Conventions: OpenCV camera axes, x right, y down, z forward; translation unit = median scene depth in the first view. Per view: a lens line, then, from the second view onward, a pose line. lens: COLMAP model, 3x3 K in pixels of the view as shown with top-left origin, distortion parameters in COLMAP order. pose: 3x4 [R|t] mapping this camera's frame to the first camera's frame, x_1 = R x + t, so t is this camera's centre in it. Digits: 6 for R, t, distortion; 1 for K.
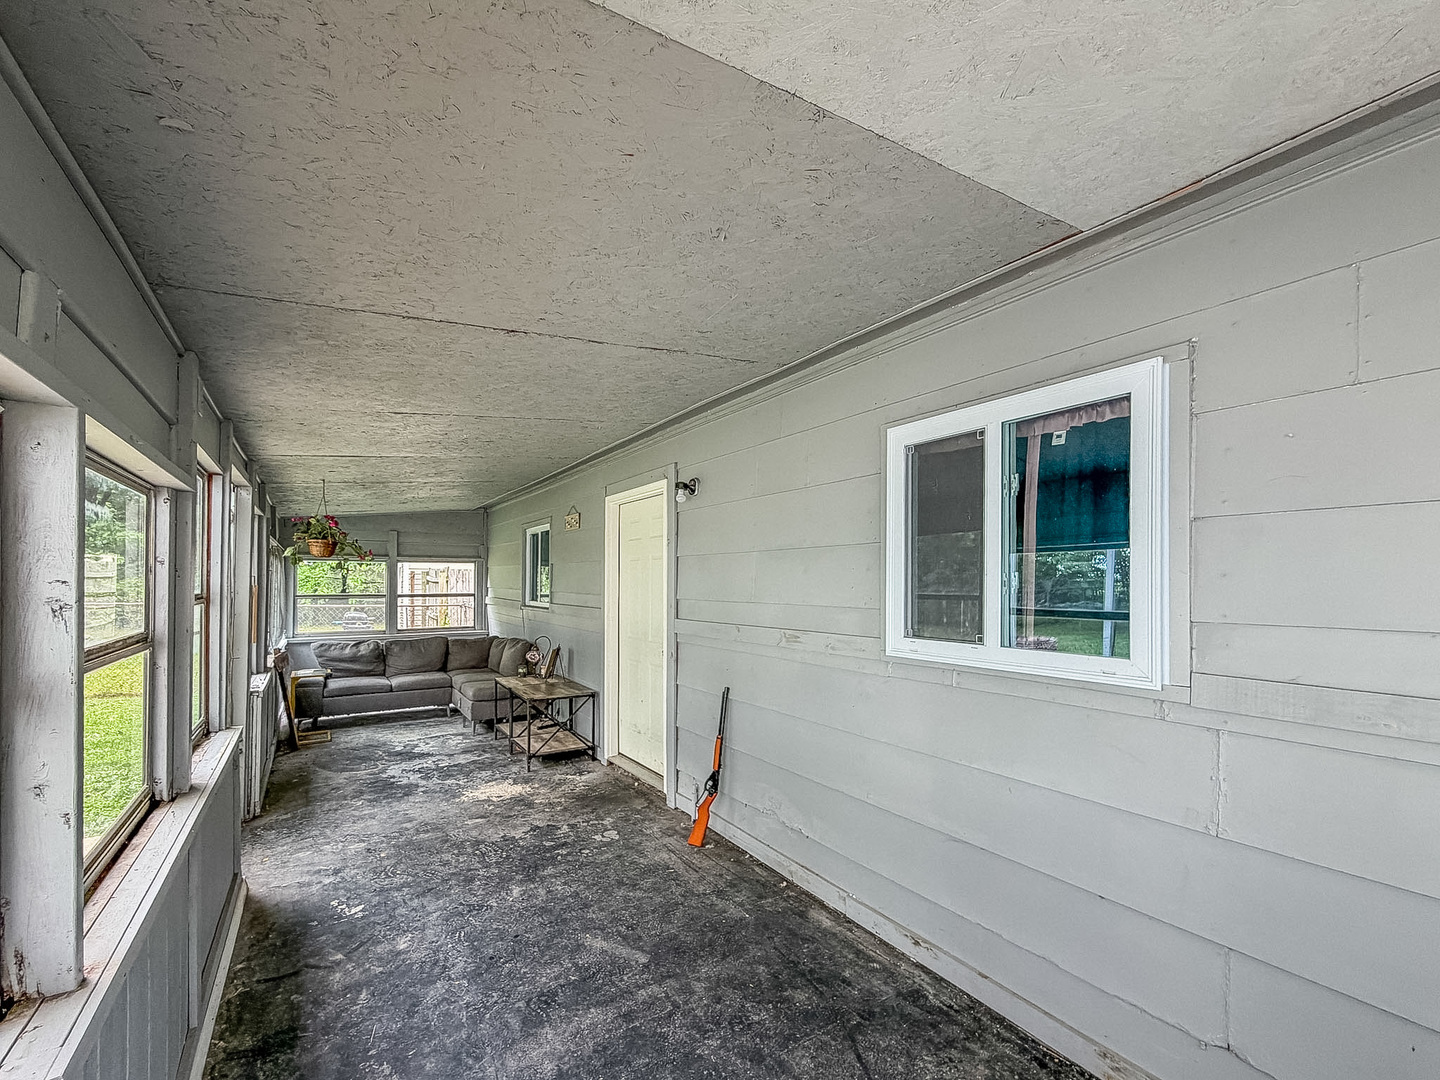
lens RADIAL K [[620.4, 0, 725.5], [0, 620.4, 583.0], [0, 0, 1]] dist [-0.001458, -0.000179]
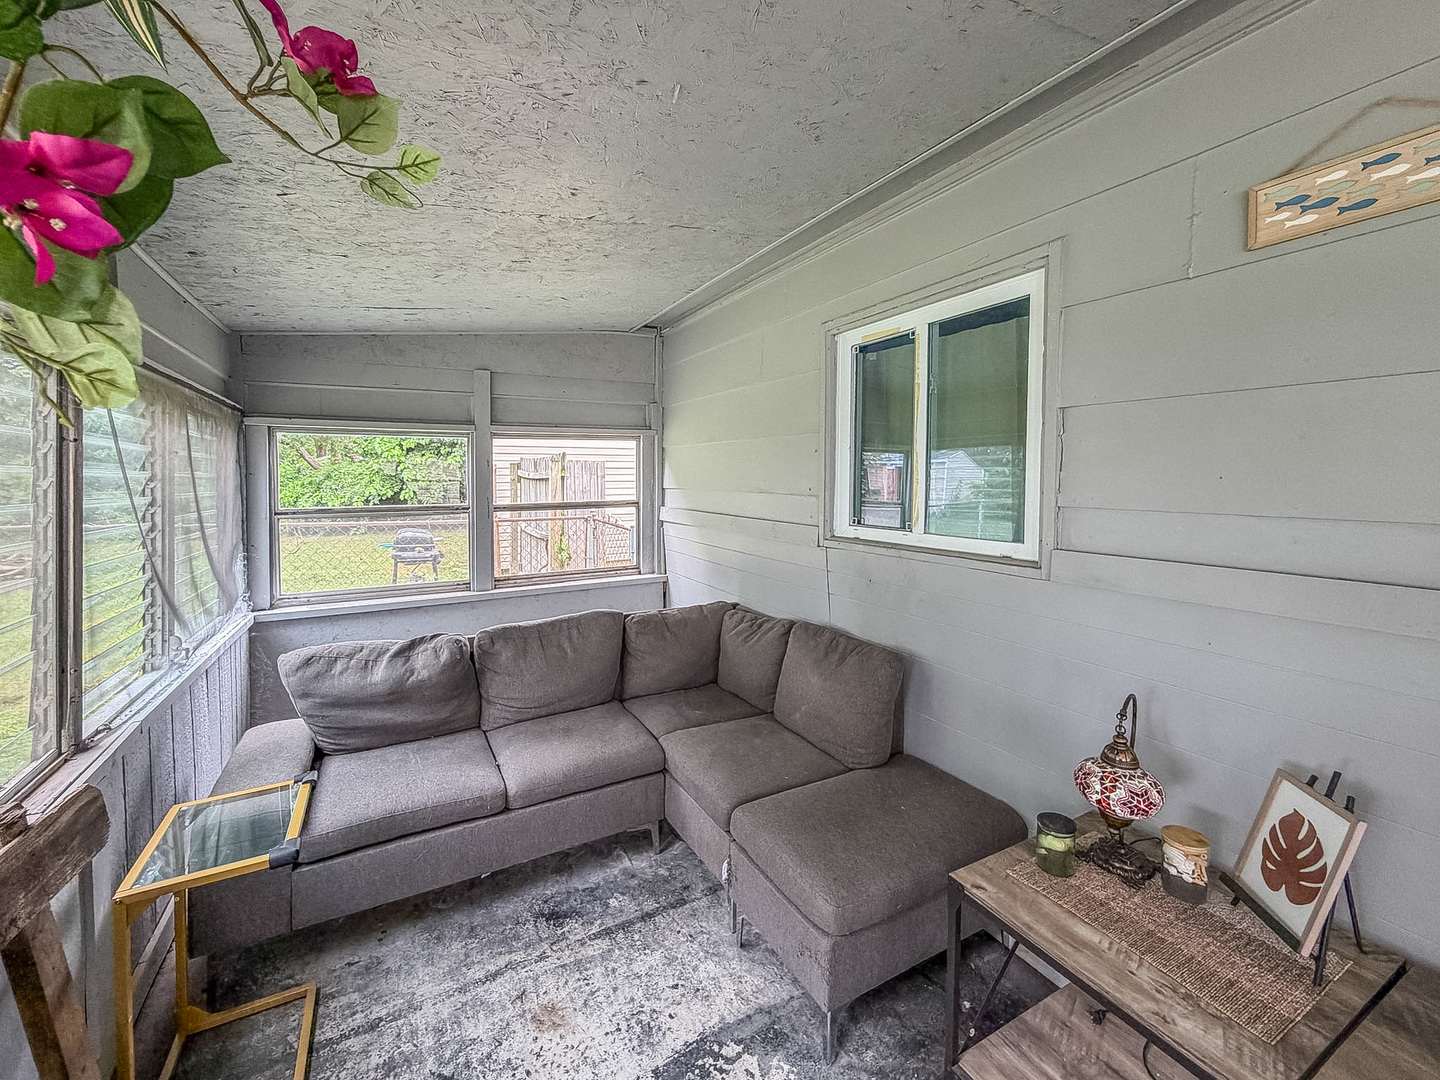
lens RADIAL K [[620.4, 0, 743.3], [0, 620.4, 493.2], [0, 0, 1]] dist [-0.001458, -0.000179]
pose [[0.997949, -0.010101, -0.063217, -0.353872], [0.011810, 0.999573, 0.026726, -0.001965], [0.062920, -0.027417, 0.997642, 0.619583]]
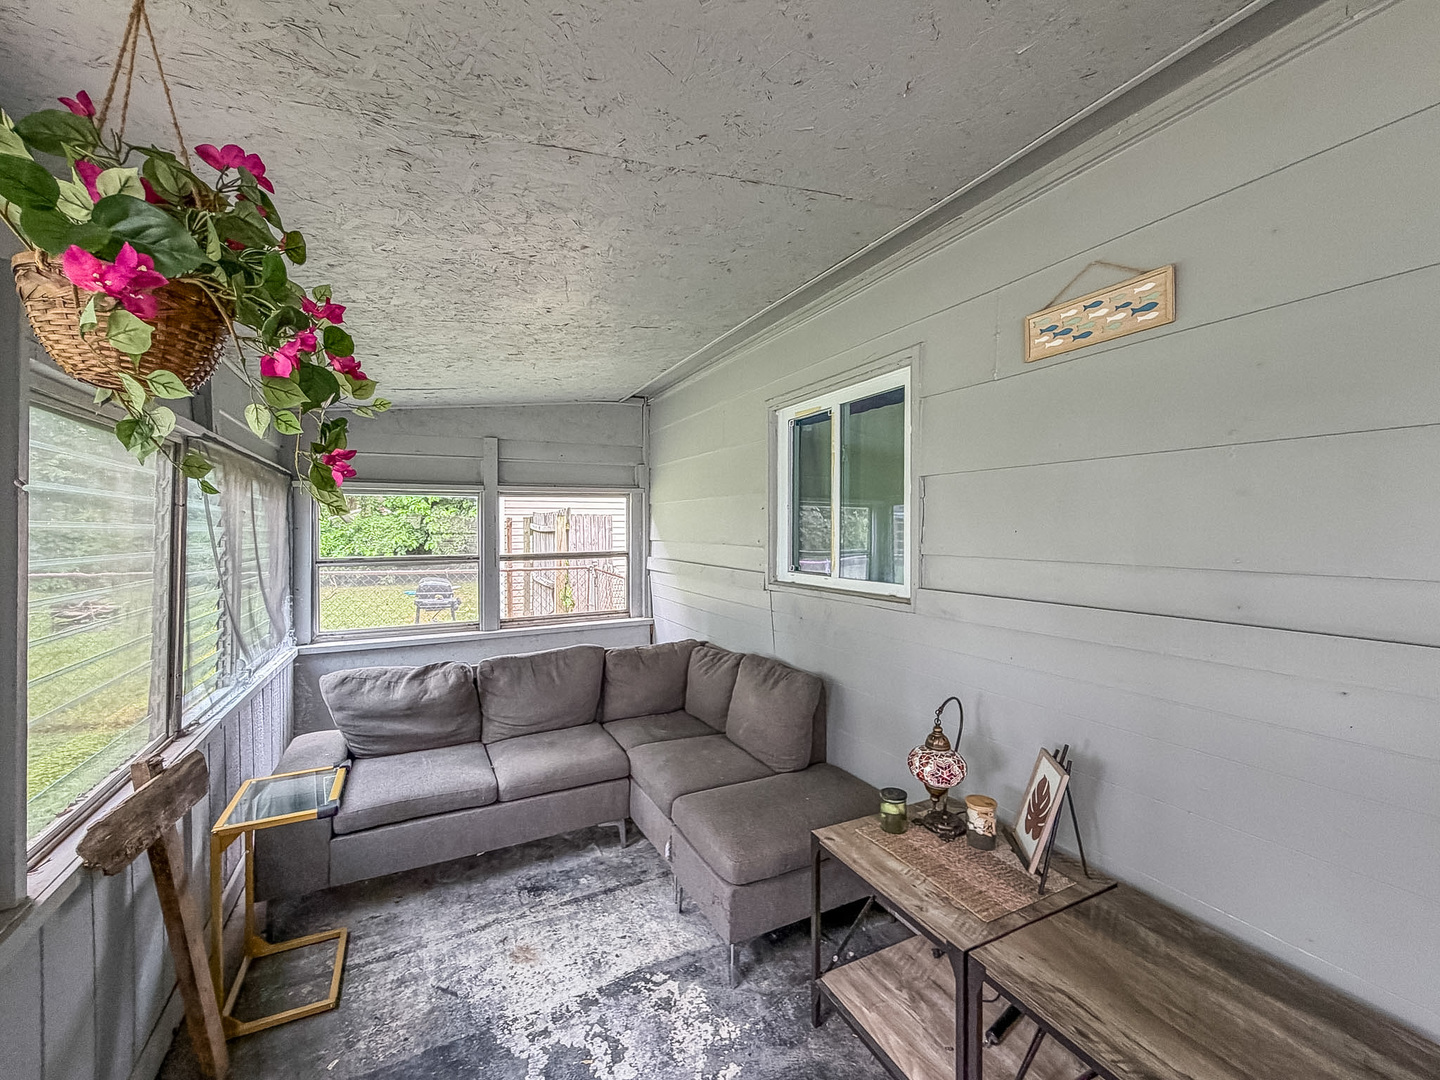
lens RADIAL K [[620.4, 0, 725.0], [0, 620.4, 531.3], [0, 0, 1]] dist [-0.001458, -0.000179]
pose [[0.992872, -0.013342, -0.118437, -0.308358], [0.013823, 0.999899, 0.003237, -0.002466], [0.118382, -0.004851, 0.992956, 0.557348]]
